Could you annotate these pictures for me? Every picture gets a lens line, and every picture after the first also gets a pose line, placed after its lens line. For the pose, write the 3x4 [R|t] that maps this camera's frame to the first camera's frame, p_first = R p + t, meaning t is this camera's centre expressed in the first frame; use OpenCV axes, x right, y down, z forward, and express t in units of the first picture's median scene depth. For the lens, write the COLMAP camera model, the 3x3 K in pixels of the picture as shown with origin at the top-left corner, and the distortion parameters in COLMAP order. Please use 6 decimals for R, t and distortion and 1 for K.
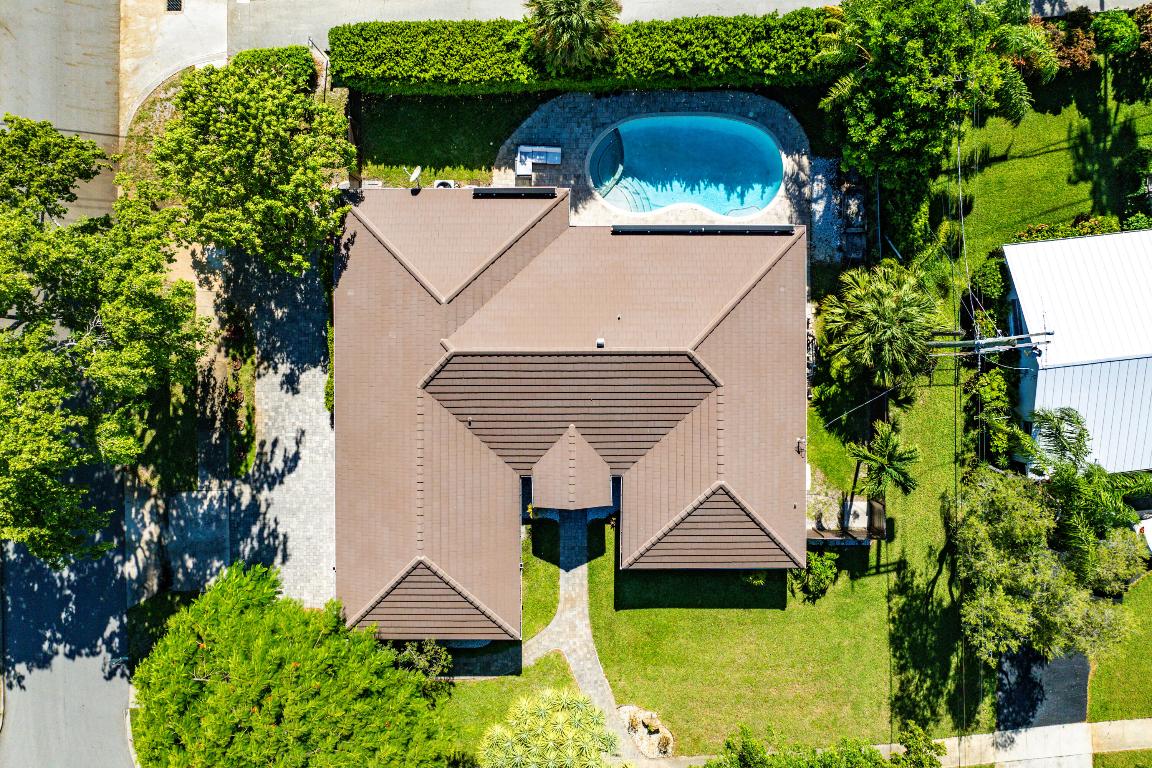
lens RADIAL K [[791.6, 0, 576.0], [0, 791.6, 384.0], [0, 0, 1]] dist [-0.032481, 0.002837]
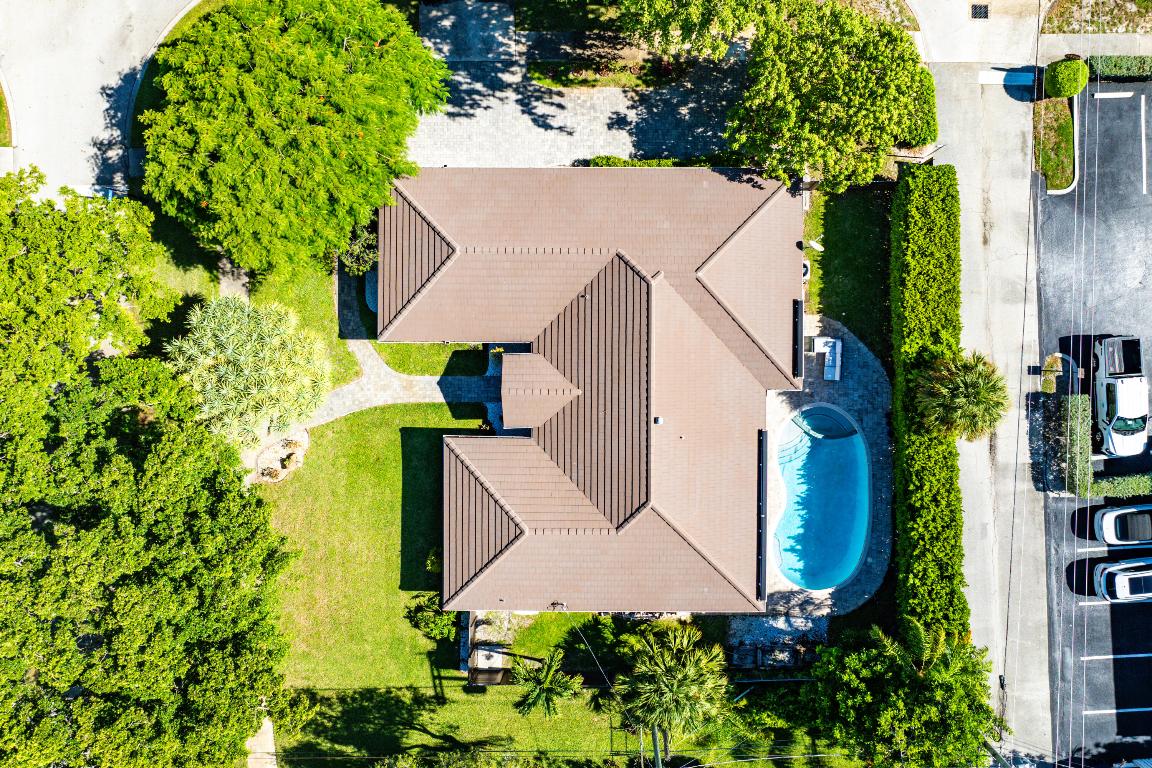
lens RADIAL K [[837.3, 0, 575.3], [0, 837.3, 356.6], [0, 0, 1]] dist [-0.034080, -0.009417]
pose [[-0.006327, 0.999980, 0.000579, -0.049568], [-0.999979, -0.006327, 0.001174, 0.053771], [0.001178, -0.000572, 0.999999, -0.118000]]
